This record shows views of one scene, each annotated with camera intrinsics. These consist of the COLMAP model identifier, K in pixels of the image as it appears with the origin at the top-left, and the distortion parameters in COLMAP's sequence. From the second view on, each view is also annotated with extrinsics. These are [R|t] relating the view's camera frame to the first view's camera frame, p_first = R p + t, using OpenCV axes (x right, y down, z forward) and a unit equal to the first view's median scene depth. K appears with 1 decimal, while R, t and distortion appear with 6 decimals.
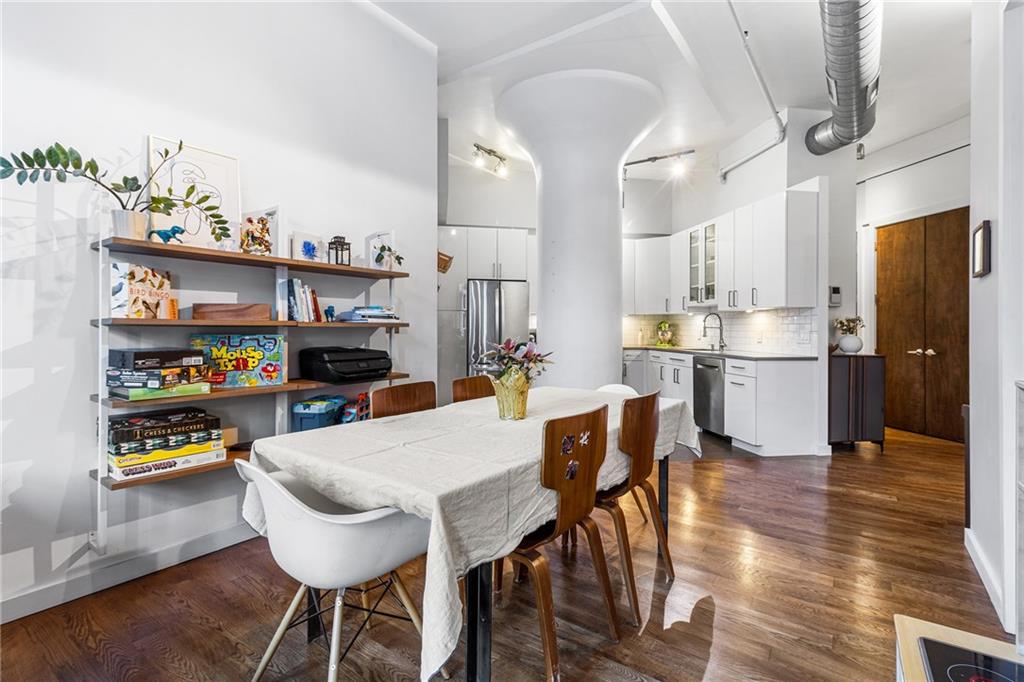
lens RADIAL K [[480.5, 0, 529.6], [0, 480.5, 331.4], [0, 0, 1]] dist [-0.000340, 0.000147]
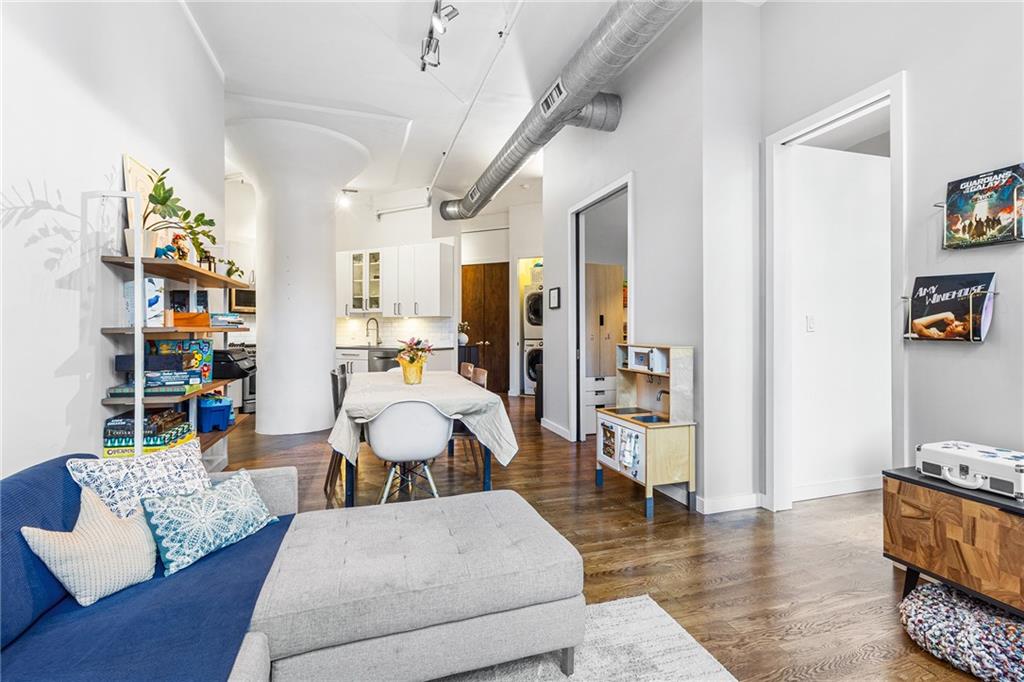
lens RADIAL K [[488.4, 0, 530.6], [0, 488.4, 328.3], [0, 0, 1]] dist [-0.000979, -0.000185]
pose [[0.591369, -0.002778, 0.806396, -0.542453], [0.006287, 0.999980, -0.001165, -0.007157], [-0.806377, 0.005759, 0.591374, -0.175335]]
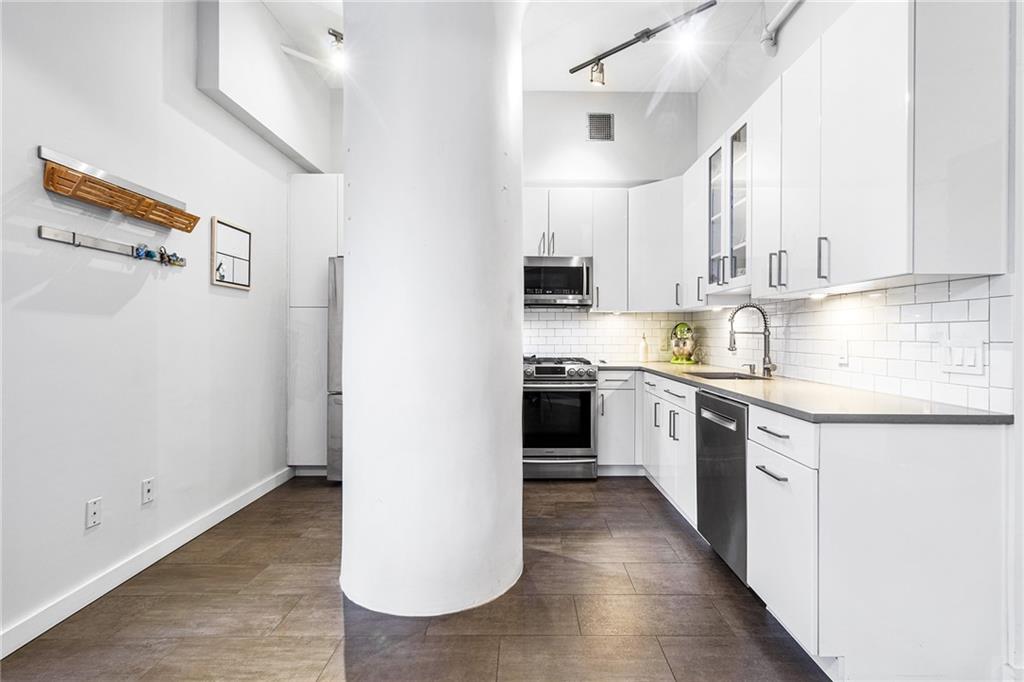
lens RADIAL K [[480.0, 0, 528.9], [0, 480.0, 335.5], [0, 0, 1]] dist [0.014406, -0.000343]
pose [[0.984205, -0.000829, -0.177030, 0.292962], [0.000039, 0.999990, -0.004469, -0.003521], [0.177032, 0.004392, 0.984195, 0.548601]]
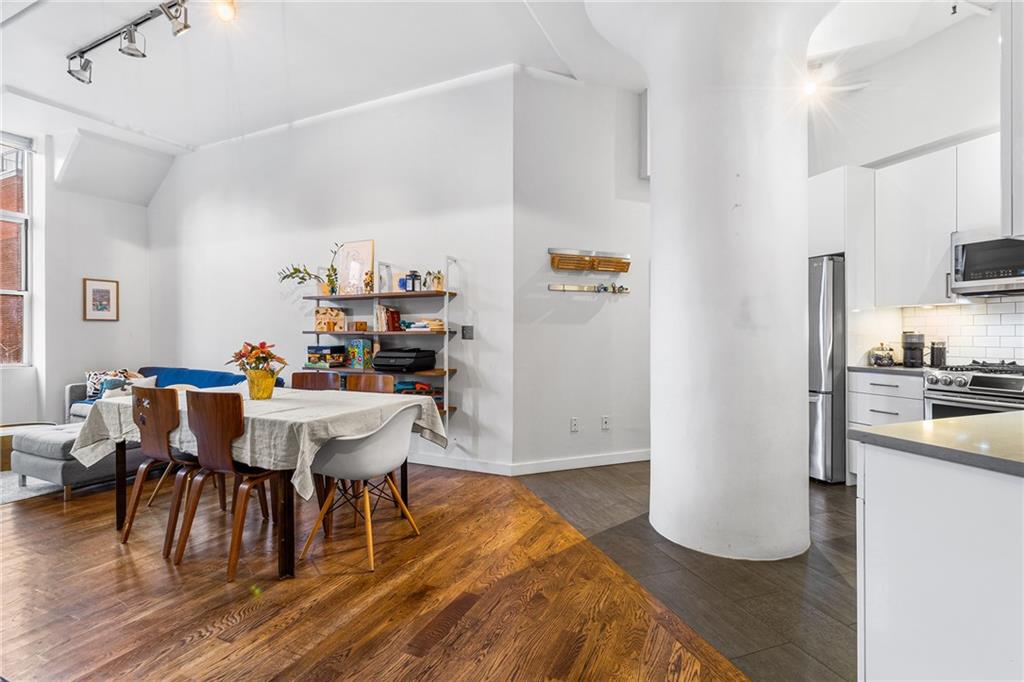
lens RADIAL K [[476.2, 0, 513.2], [0, 476.2, 330.3], [0, 0, 1]] dist [-0.000194, 0.000006]
pose [[0.165455, -0.008037, -0.986185, 0.655371], [-0.002400, 0.999961, -0.008552, -0.006277], [0.986214, 0.003782, 0.165429, 0.664479]]
